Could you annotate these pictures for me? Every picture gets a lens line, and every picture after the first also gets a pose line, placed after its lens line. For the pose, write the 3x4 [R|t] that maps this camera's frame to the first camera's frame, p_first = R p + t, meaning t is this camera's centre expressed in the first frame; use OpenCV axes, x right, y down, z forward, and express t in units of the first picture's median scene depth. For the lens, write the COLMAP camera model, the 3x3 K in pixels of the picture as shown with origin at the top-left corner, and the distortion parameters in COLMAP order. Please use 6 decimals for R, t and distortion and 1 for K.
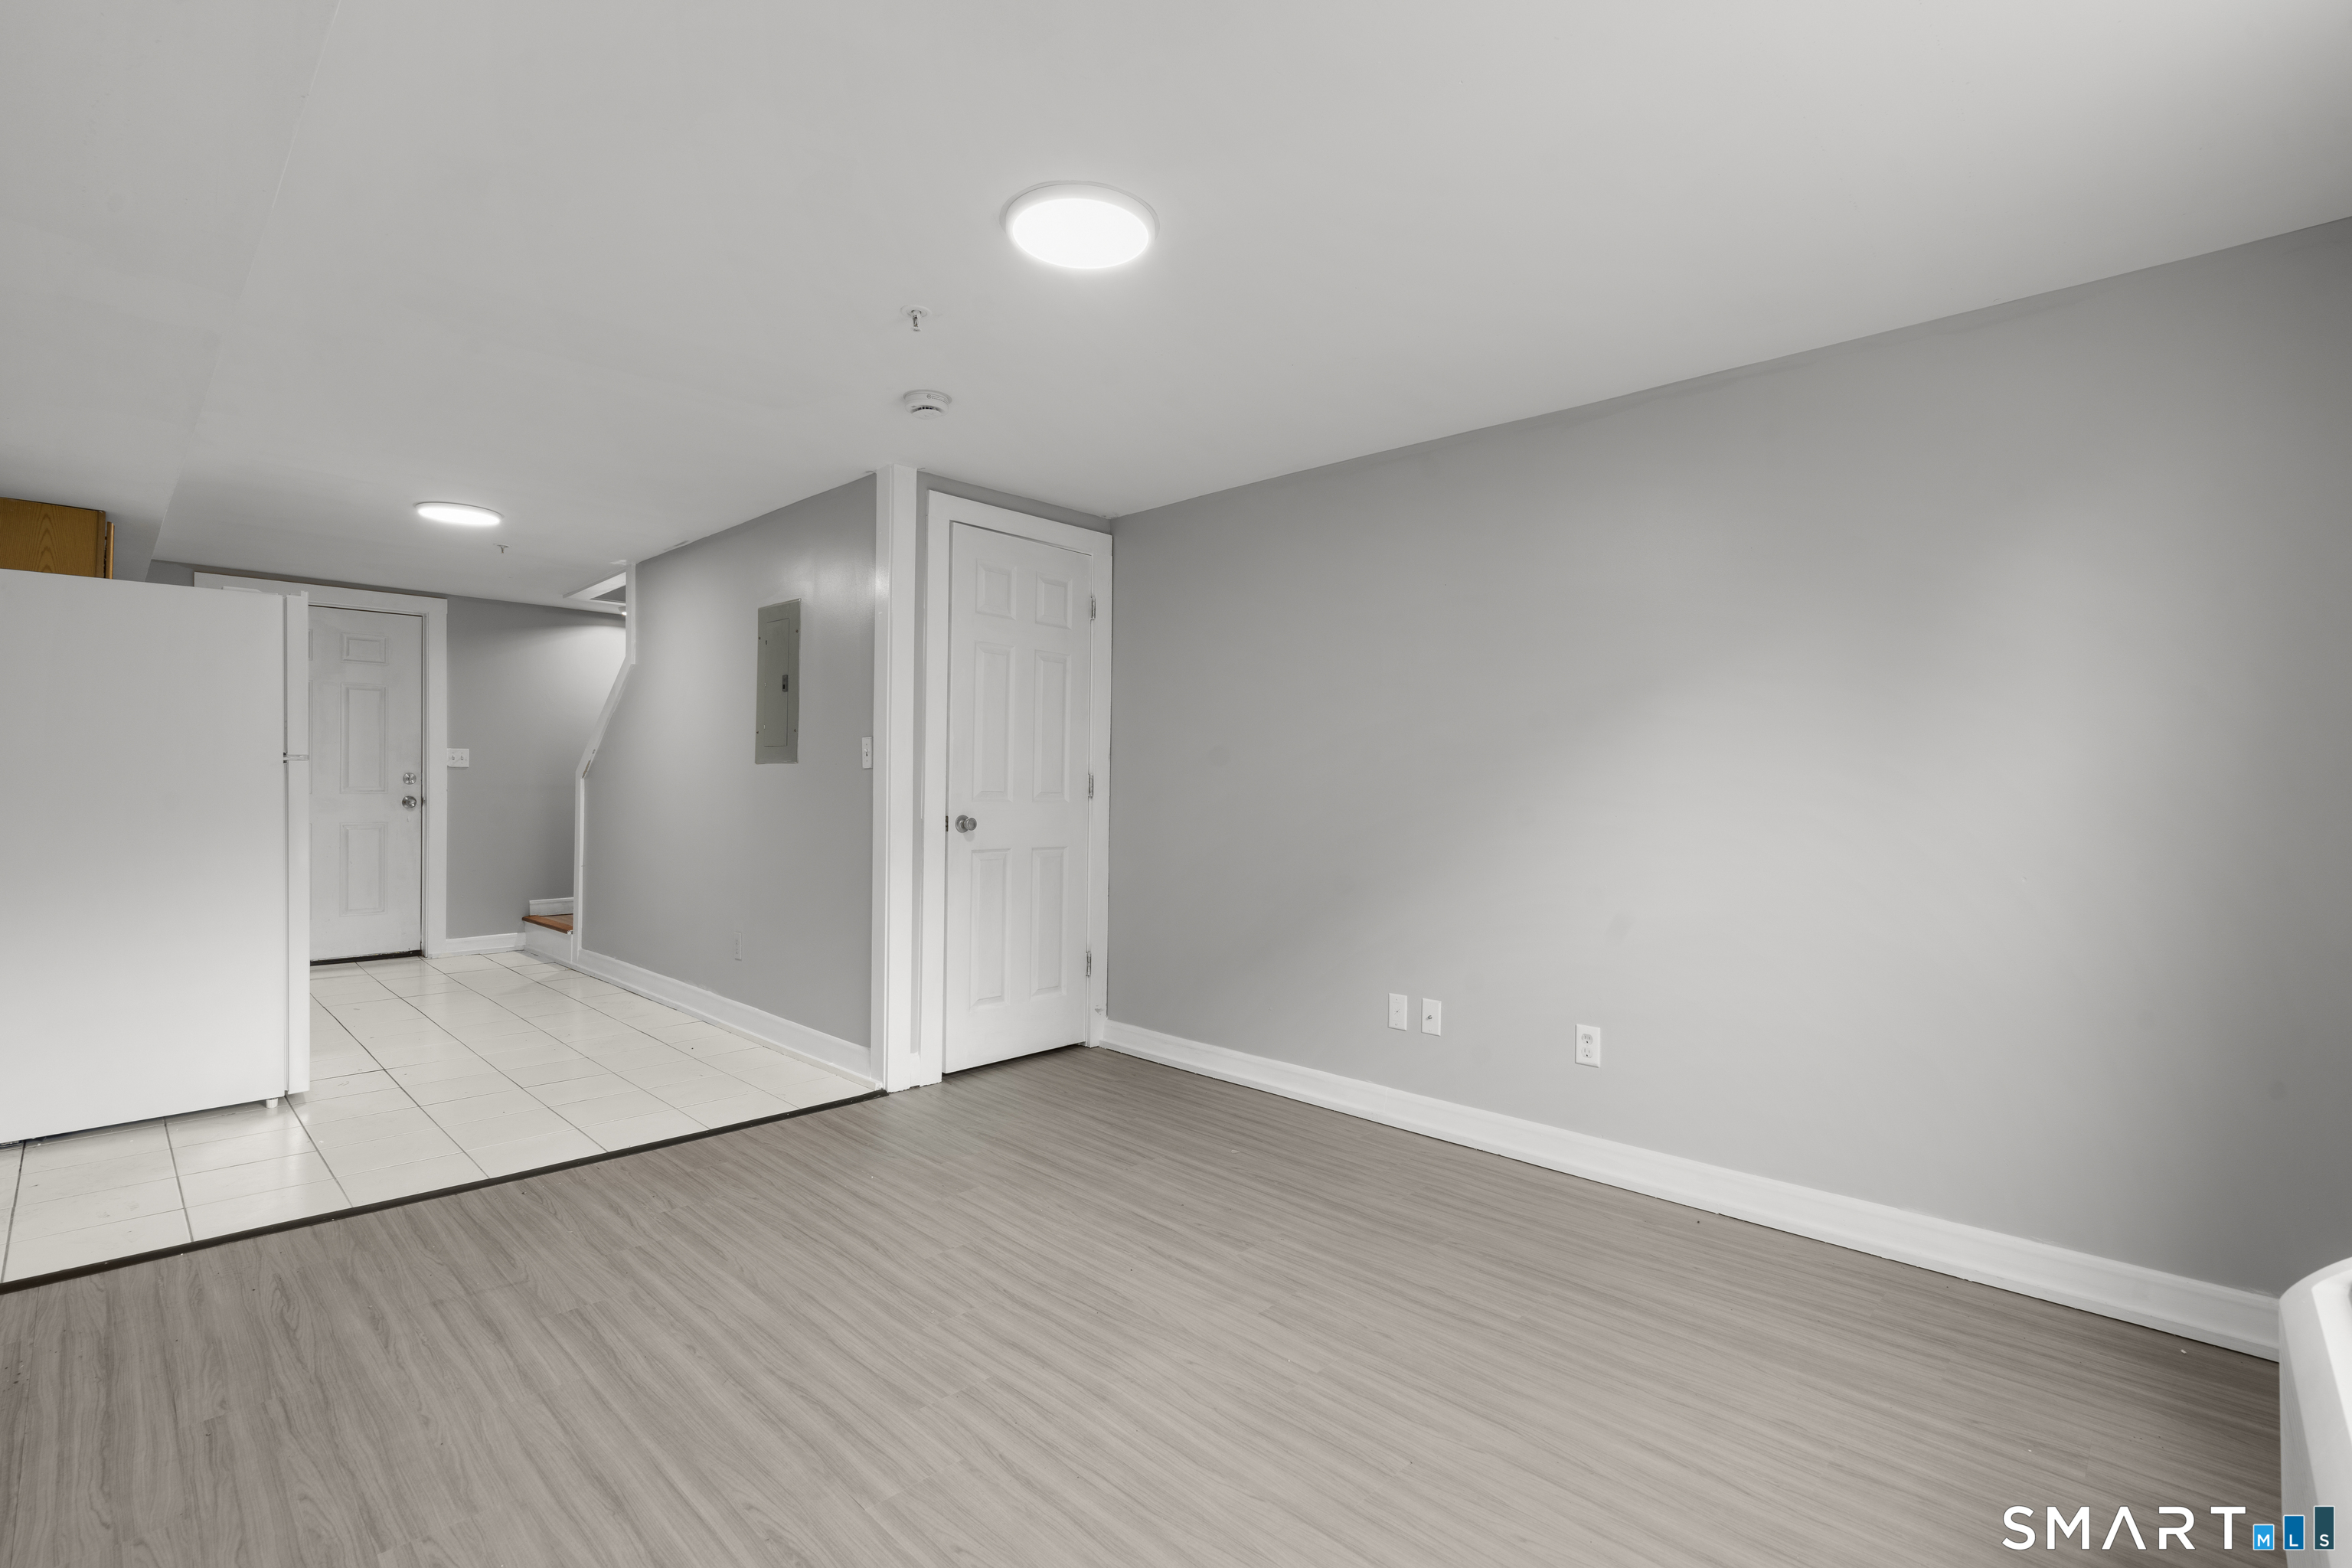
lens RADIAL K [[1047.1, 0, 1161.1], [0, 1047.1, 845.5], [0, 0, 1]] dist [-0.009573, 0.003314]
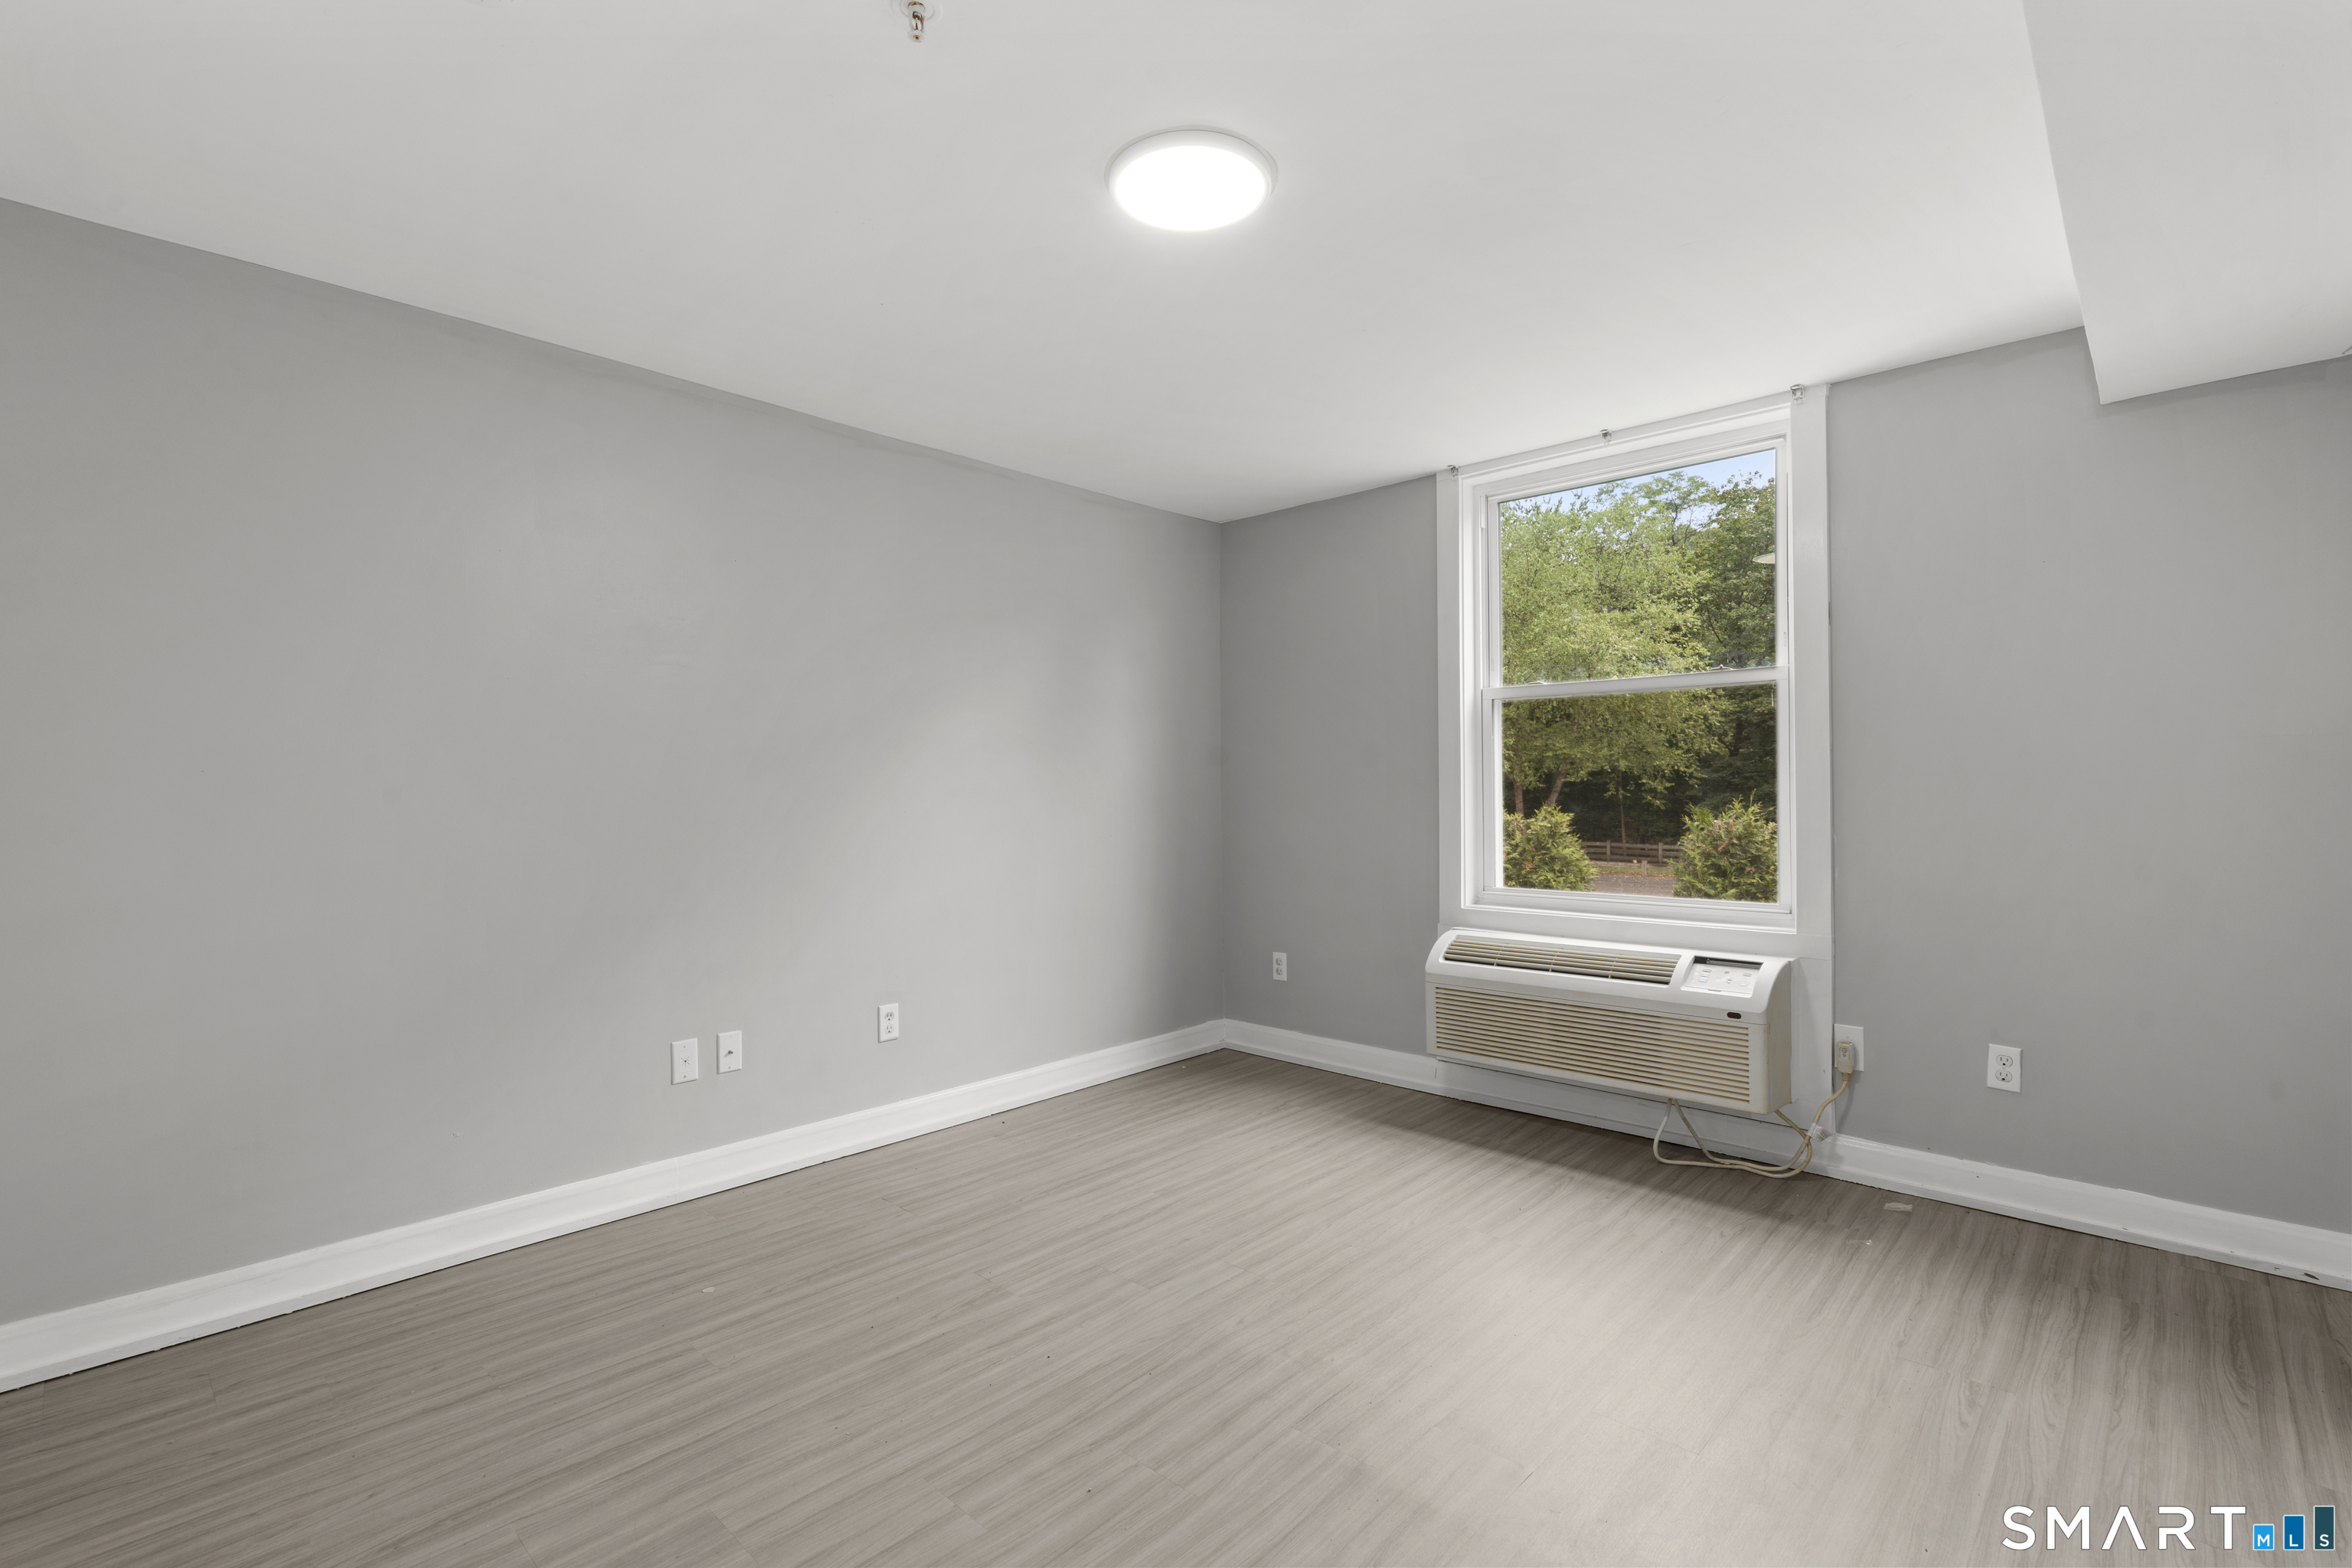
lens RADIAL K [[1047.1, 0, 1172.3], [0, 1047.1, 785.9], [0, 0, 1]] dist [-0.009573, 0.003314]
pose [[-0.011192, -0.012184, 0.999863, -0.855987], [0.060476, 0.998087, 0.012839, -0.066987], [-0.998107, 0.060612, -0.010434, 0.849609]]
